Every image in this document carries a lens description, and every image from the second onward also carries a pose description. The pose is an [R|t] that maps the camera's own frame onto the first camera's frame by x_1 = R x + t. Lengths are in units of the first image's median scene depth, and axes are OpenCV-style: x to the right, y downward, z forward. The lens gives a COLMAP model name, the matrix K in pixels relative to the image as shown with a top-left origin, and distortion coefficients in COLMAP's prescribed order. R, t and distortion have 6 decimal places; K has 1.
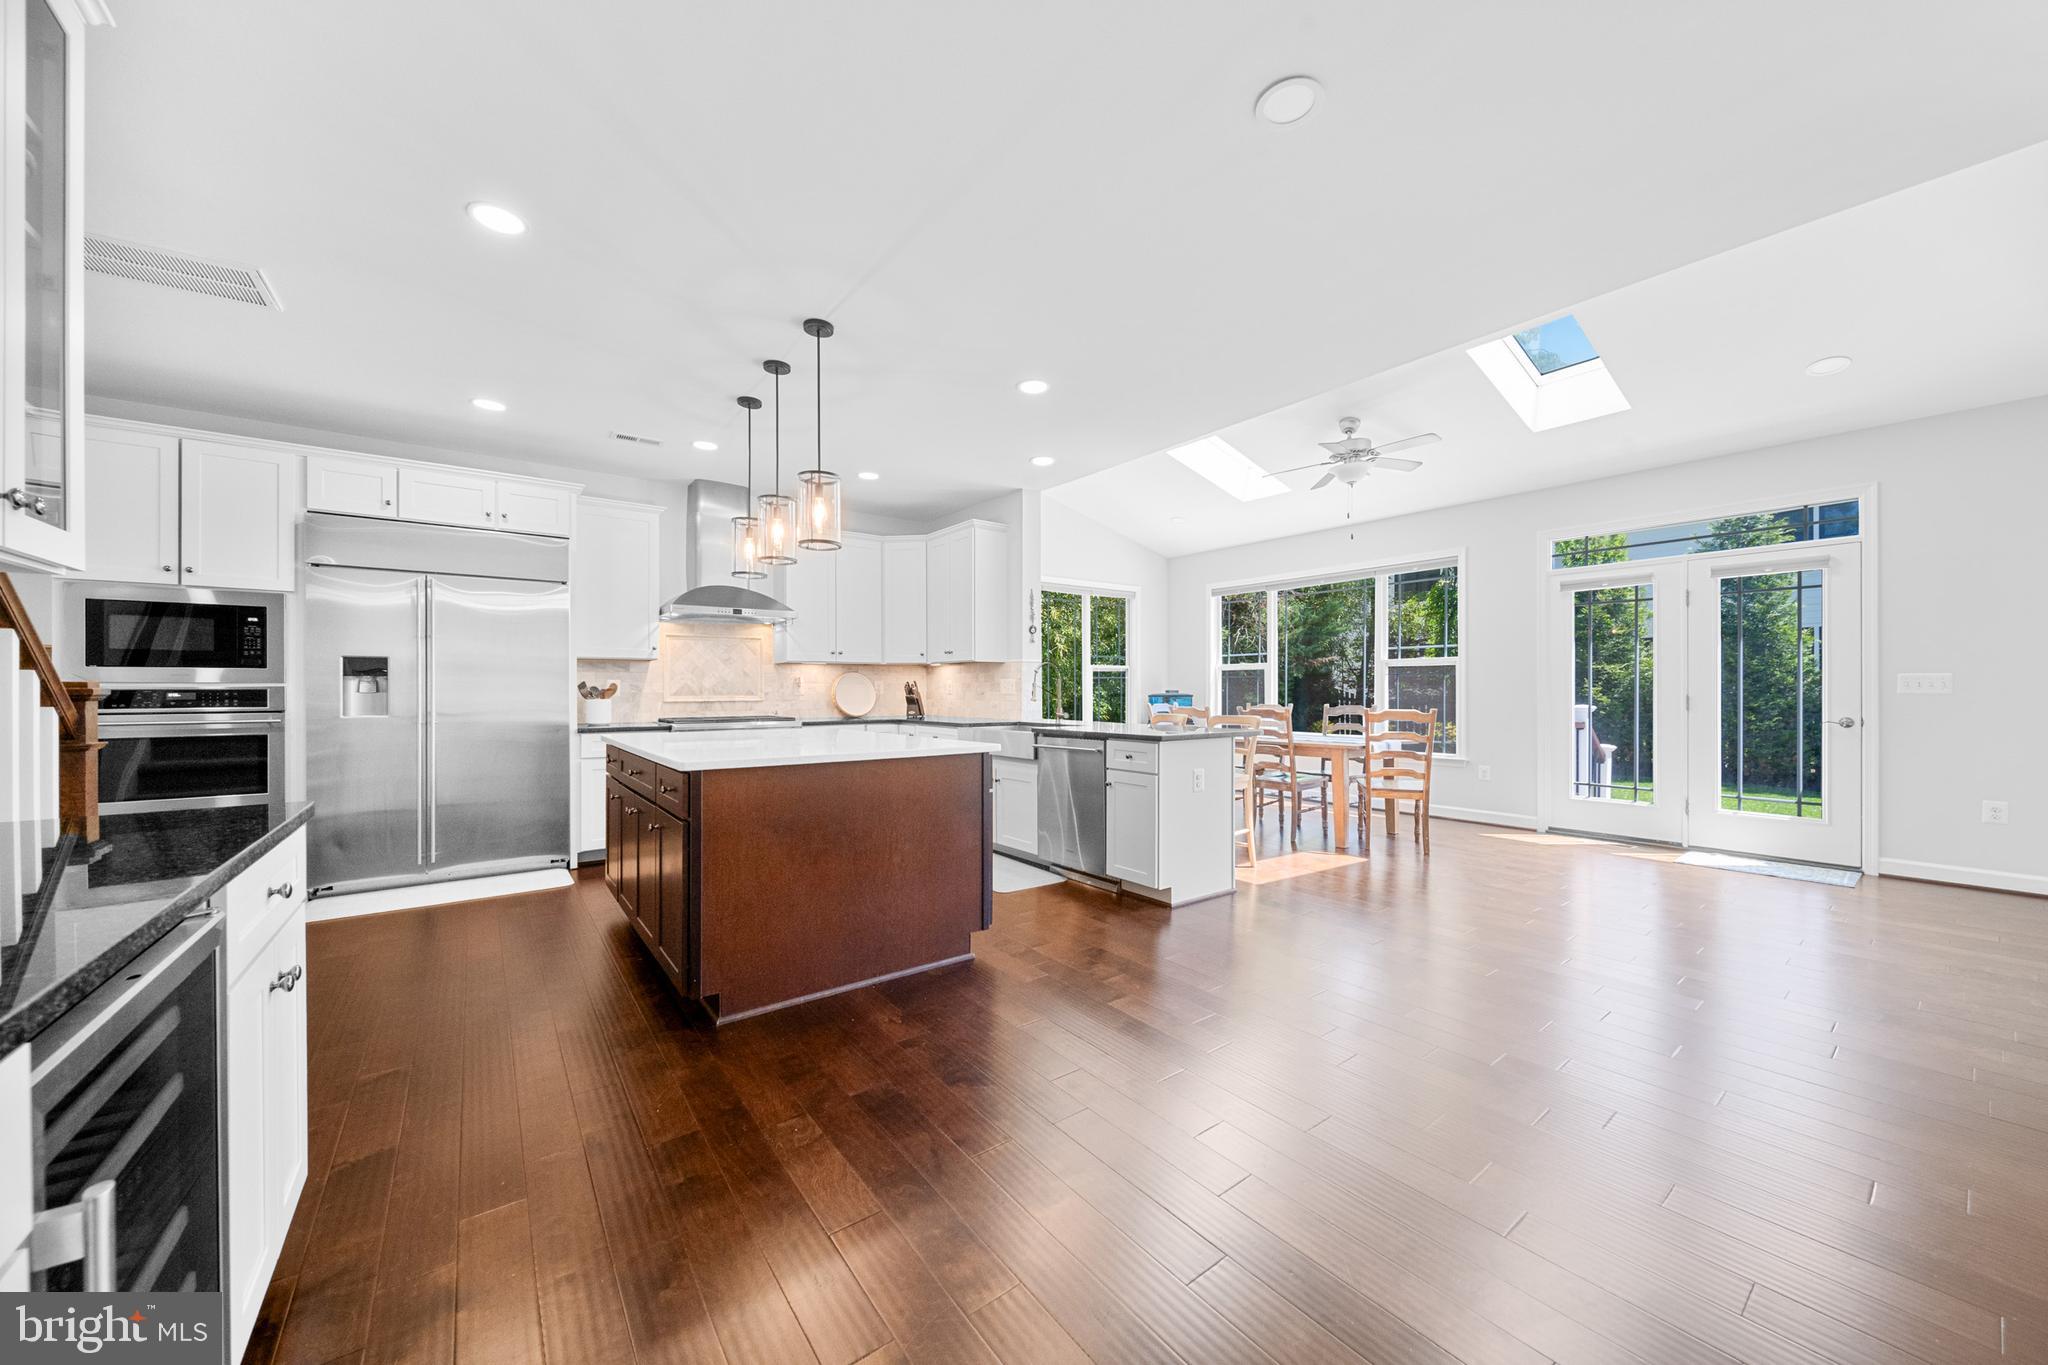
lens RADIAL K [[722.4, 0, 1011.3], [0, 722.4, 691.1], [0, 0, 1]] dist [-0.003808, -0.000462]
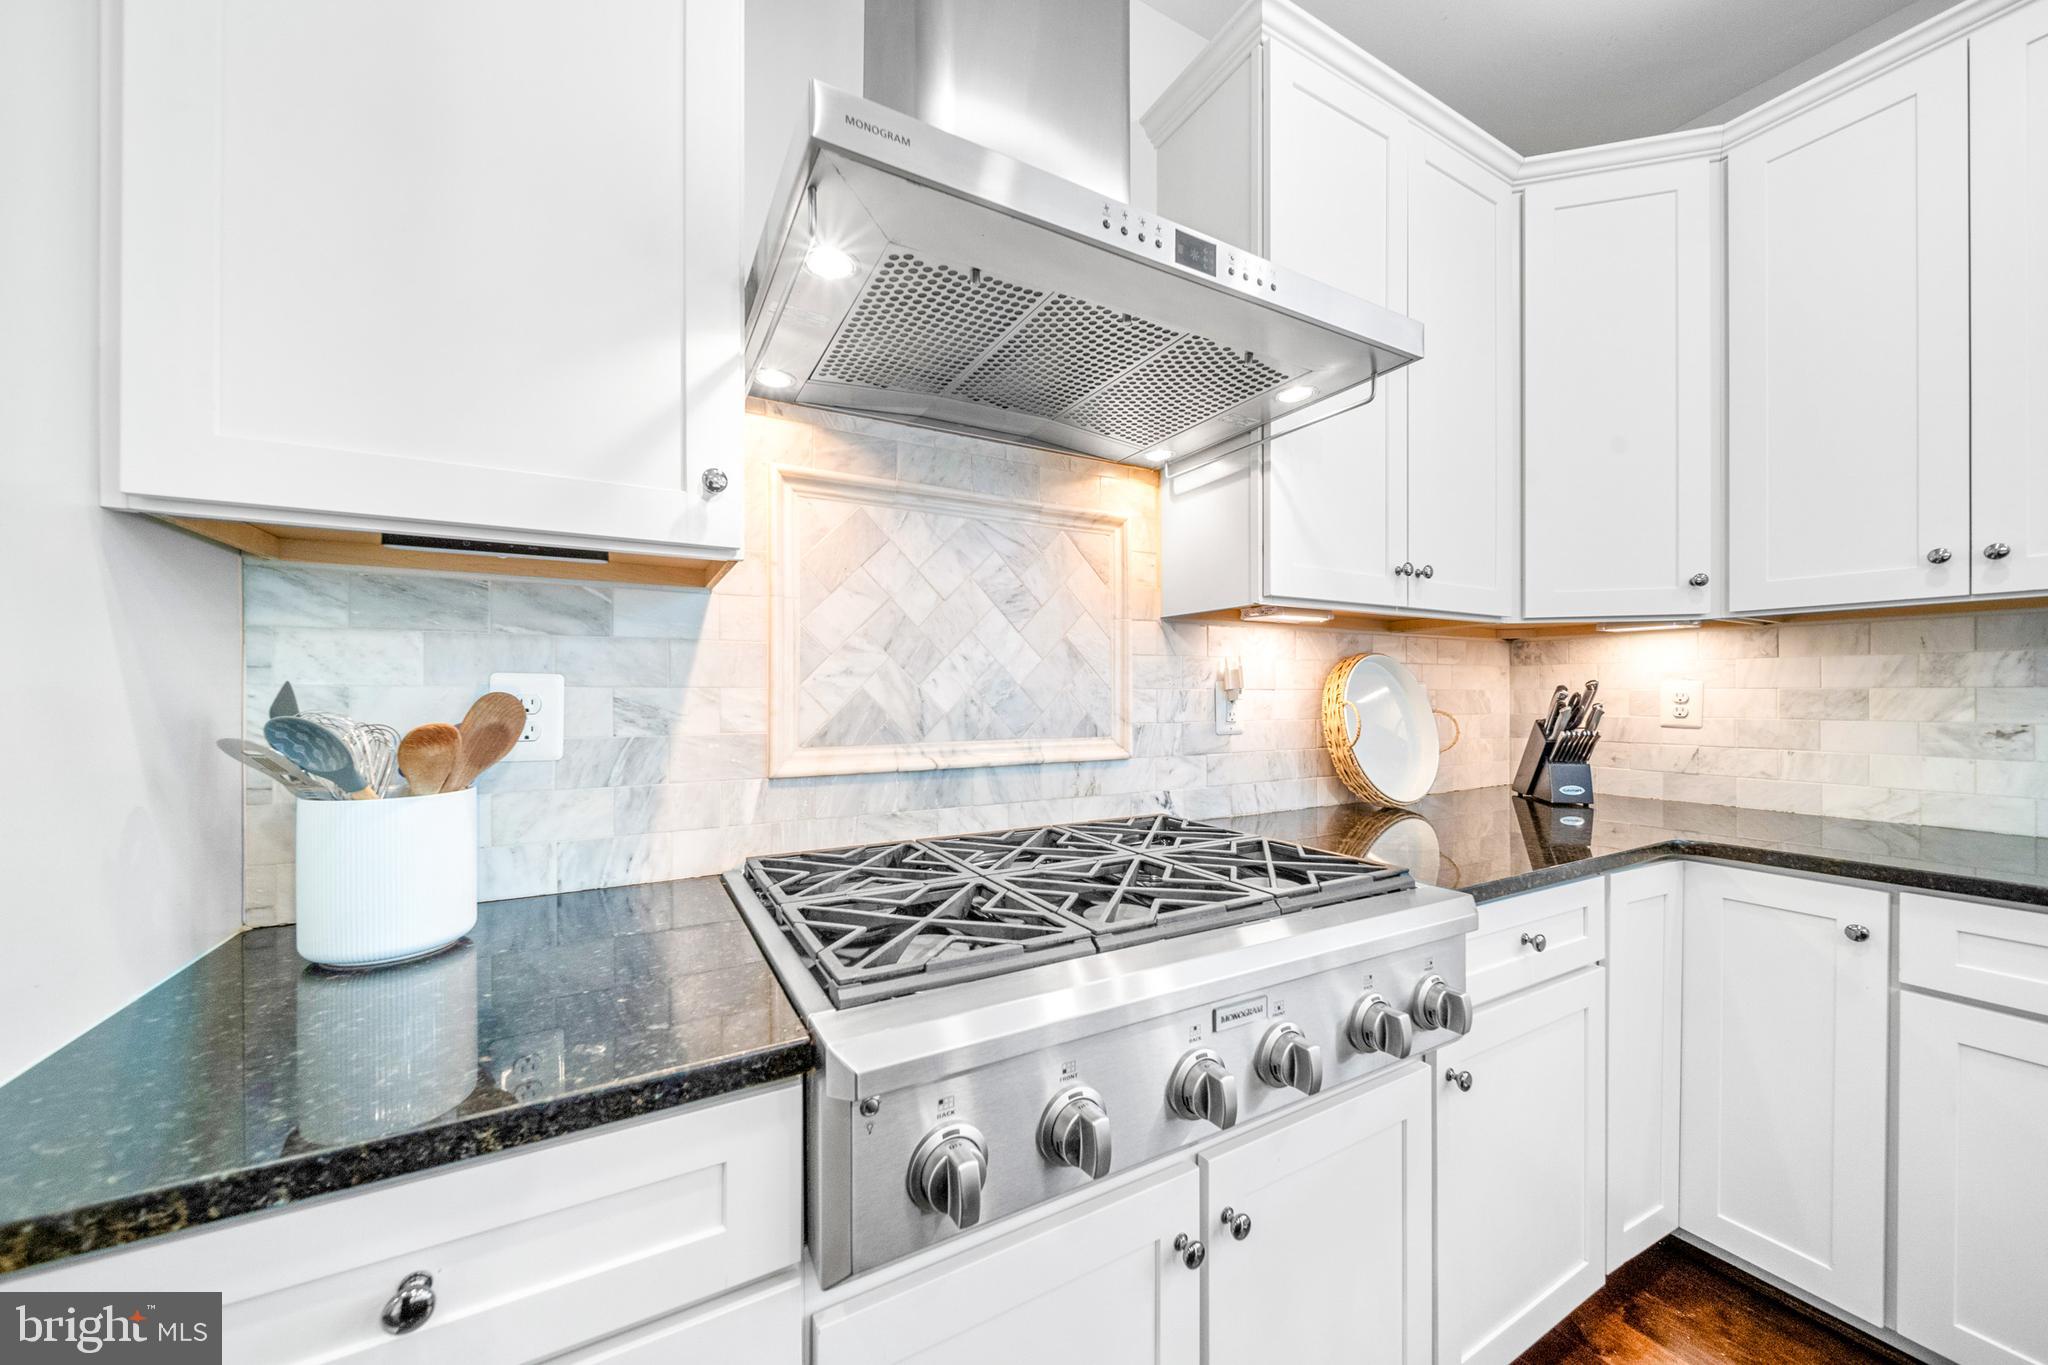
lens RADIAL K [[722.4, 0, 1026.4], [0, 722.4, 696.6], [0, 0, 1]] dist [-0.003808, -0.000462]
pose [[0.992675, 0.000875, -0.120811, -0.431128], [-0.000868, 1.000000, 0.000108, -0.010663], [0.120811, -0.000003, 0.992676, 0.903278]]
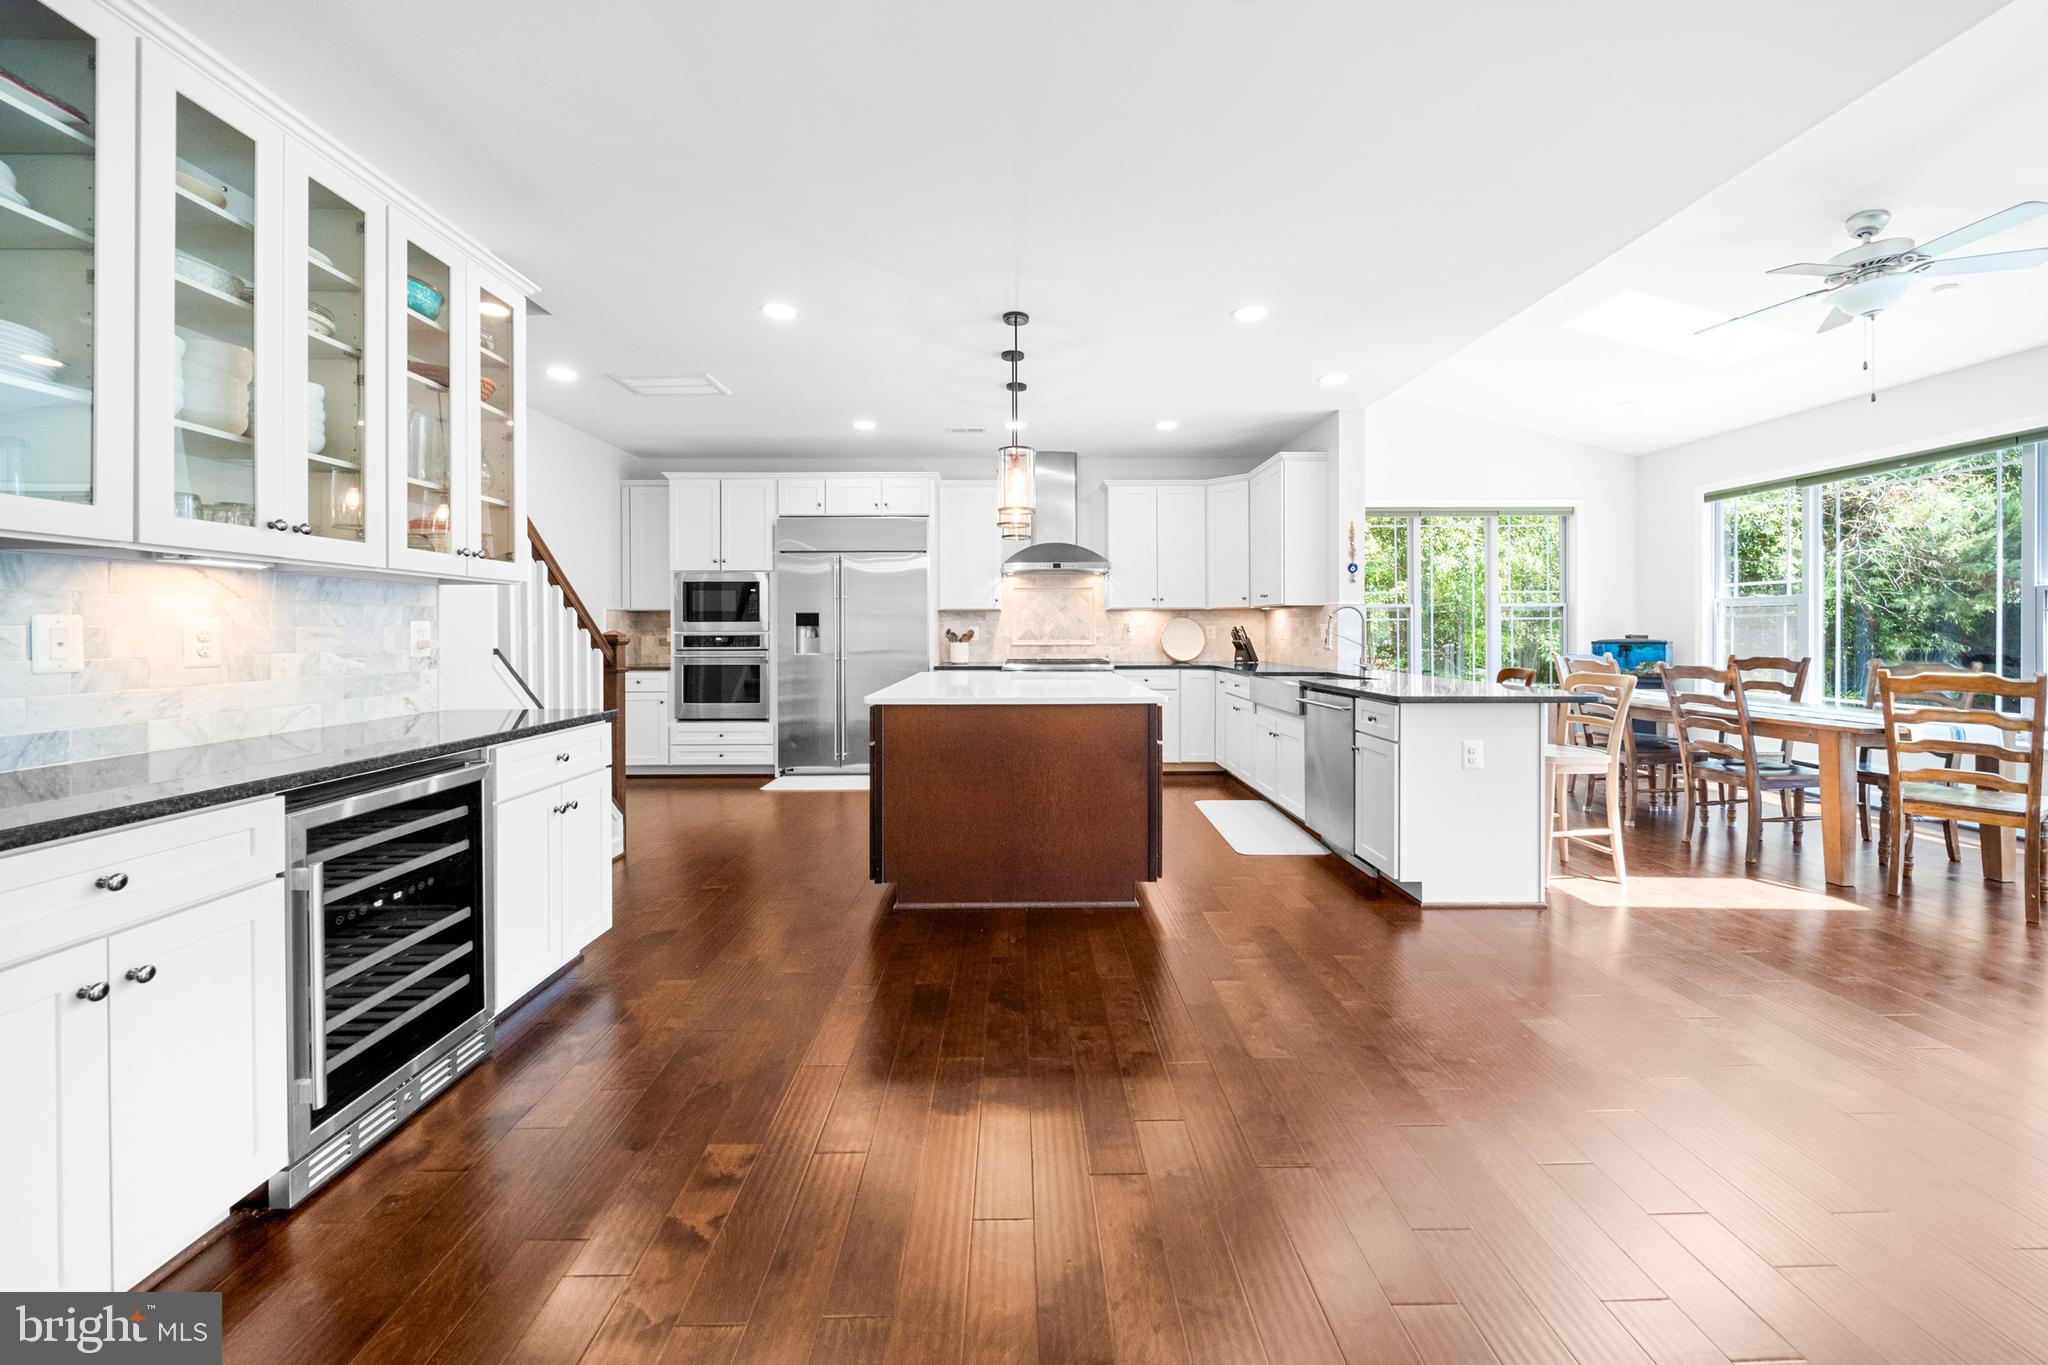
lens RADIAL K [[722.4, 0, 1028.4], [0, 722.4, 633.9], [0, 0, 1]] dist [-0.003808, -0.000462]
pose [[0.812807, 0.003181, -0.582525, 0.262804], [-0.000080, 0.999986, 0.005349, -0.010779], [0.582533, -0.004301, 0.812795, 0.060894]]
